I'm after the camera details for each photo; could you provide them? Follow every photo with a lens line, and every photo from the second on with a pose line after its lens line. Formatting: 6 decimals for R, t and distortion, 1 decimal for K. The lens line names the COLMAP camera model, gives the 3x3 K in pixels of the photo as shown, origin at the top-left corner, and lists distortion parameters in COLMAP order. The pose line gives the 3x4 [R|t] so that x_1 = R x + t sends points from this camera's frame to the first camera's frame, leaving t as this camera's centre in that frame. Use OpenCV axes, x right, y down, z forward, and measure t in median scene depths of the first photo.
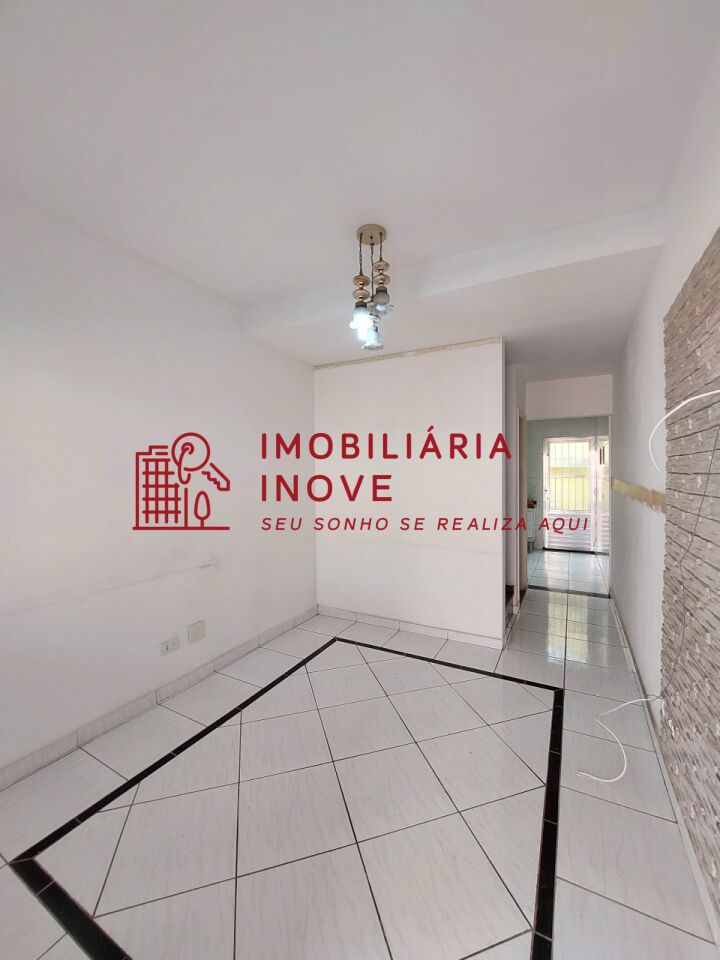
lens RADIAL K [[384.4, 0, 362.0], [0, 384.4, 475.2], [0, 0, 1]] dist [-0.017094, -0.000636]
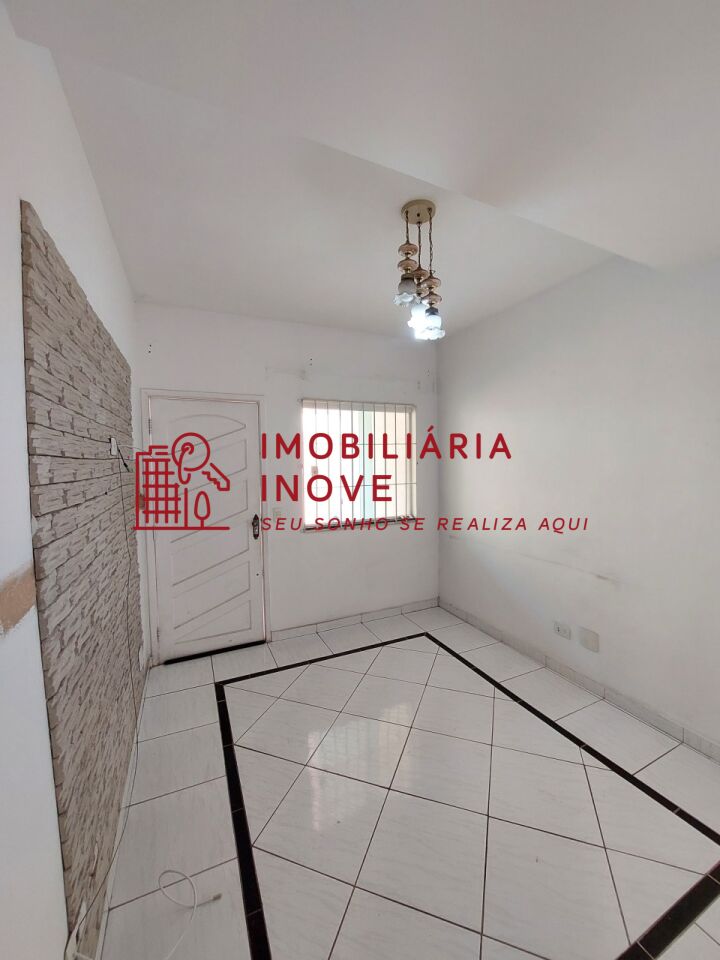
lens RADIAL K [[384.4, 0, 365.1], [0, 384.4, 482.0], [0, 0, 1]] dist [-0.017094, -0.000636]
pose [[-0.596961, 0.043949, -0.801065, 0.687010], [0.002505, 0.998596, 0.052920, -0.036923], [0.802266, 0.029584, -0.596233, 1.181886]]
